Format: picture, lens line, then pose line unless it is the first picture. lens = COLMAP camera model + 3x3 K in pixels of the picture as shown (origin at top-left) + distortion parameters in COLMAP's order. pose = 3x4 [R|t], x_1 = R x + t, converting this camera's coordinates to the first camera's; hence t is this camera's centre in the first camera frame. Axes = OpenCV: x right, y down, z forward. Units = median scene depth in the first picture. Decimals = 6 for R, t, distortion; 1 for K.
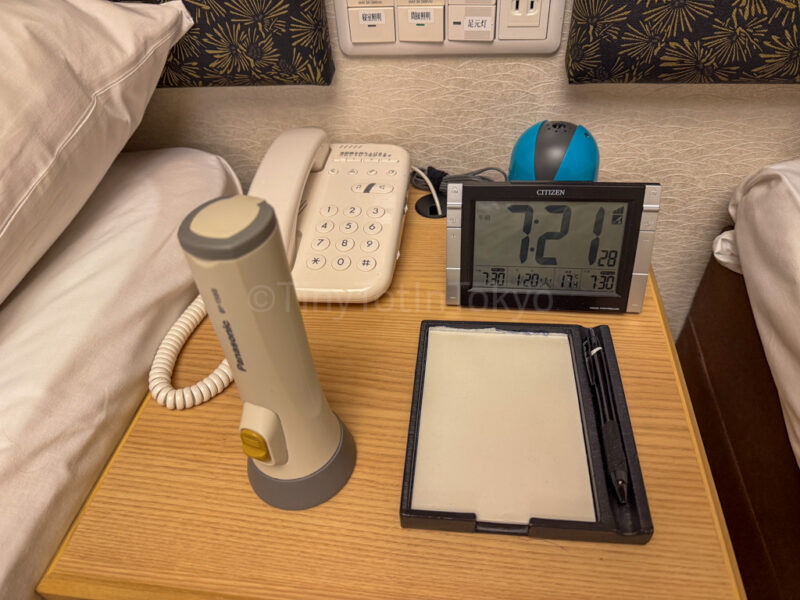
lens RADIAL K [[557.7, 0, 405.5], [0, 557.7, 301.4], [0, 0, 1]] dist [0.054887, -0.125915]
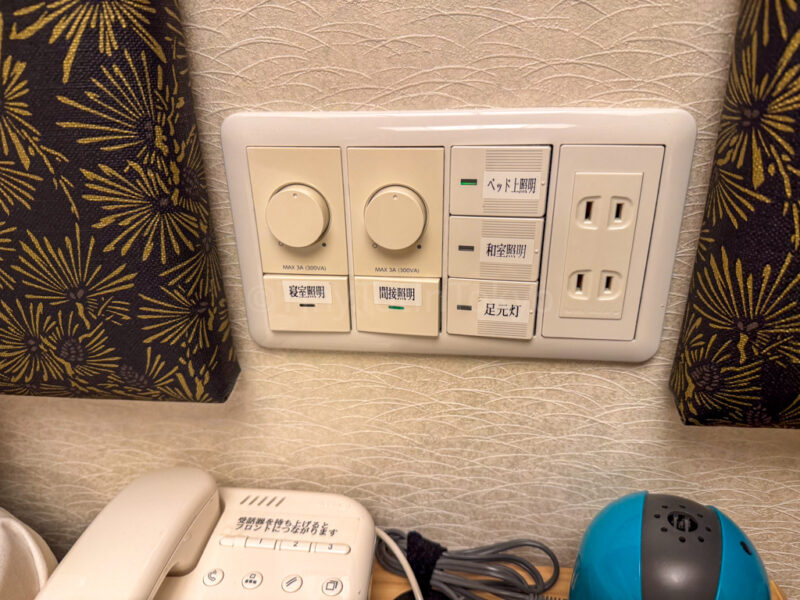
lens RADIAL K [[557.7, 0, 405.5], [0, 557.7, 301.4], [0, 0, 1]] dist [0.054887, -0.125915]
pose [[0.999255, 0.023165, 0.030864, 0.018191], [-0.012226, 0.948626, -0.316165, -0.319225], [-0.036603, 0.315552, 0.948202, 0.473999]]
